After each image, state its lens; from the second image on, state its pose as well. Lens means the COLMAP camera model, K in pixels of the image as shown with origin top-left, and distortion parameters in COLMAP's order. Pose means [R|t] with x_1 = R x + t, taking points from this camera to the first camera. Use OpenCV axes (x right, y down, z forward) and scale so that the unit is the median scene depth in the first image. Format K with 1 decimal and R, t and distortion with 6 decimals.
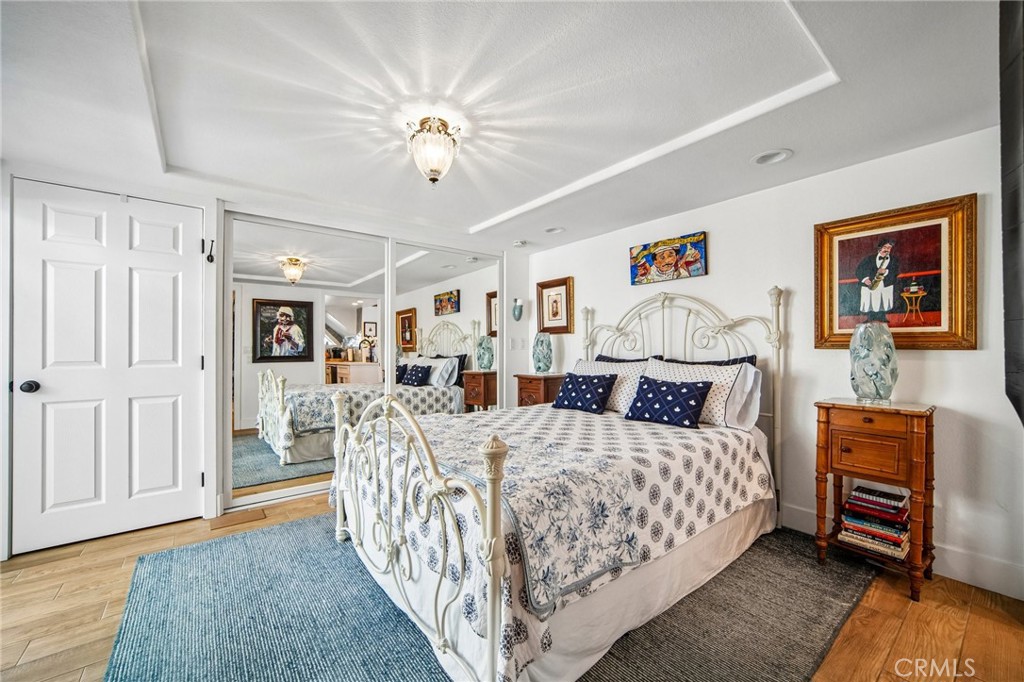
lens RADIAL K [[402.6, 0, 513.7], [0, 402.6, 348.6], [0, 0, 1]] dist [0.009870, 0.000445]
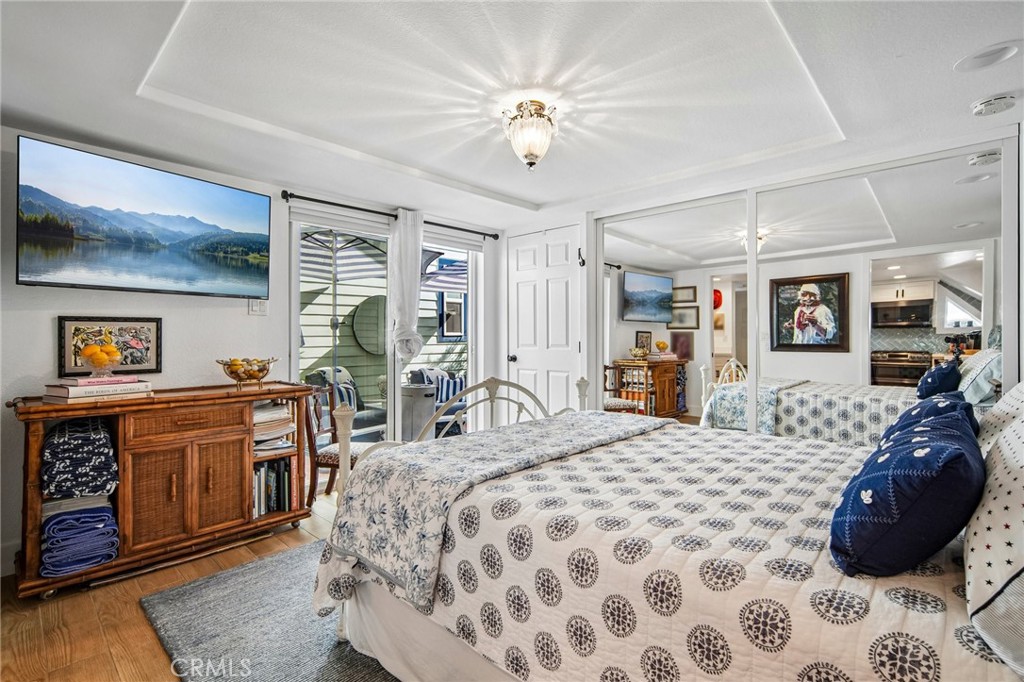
lens RADIAL K [[483.7, 0, 506.3], [0, 483.7, 336.7], [0, 0, 1]] dist [0.021683, 0.002409]
pose [[0.151333, 0.006106, -0.988464, 0.458973], [-0.000802, 0.999981, 0.006054, -0.003461], [0.988482, -0.000124, 0.151335, 0.366383]]
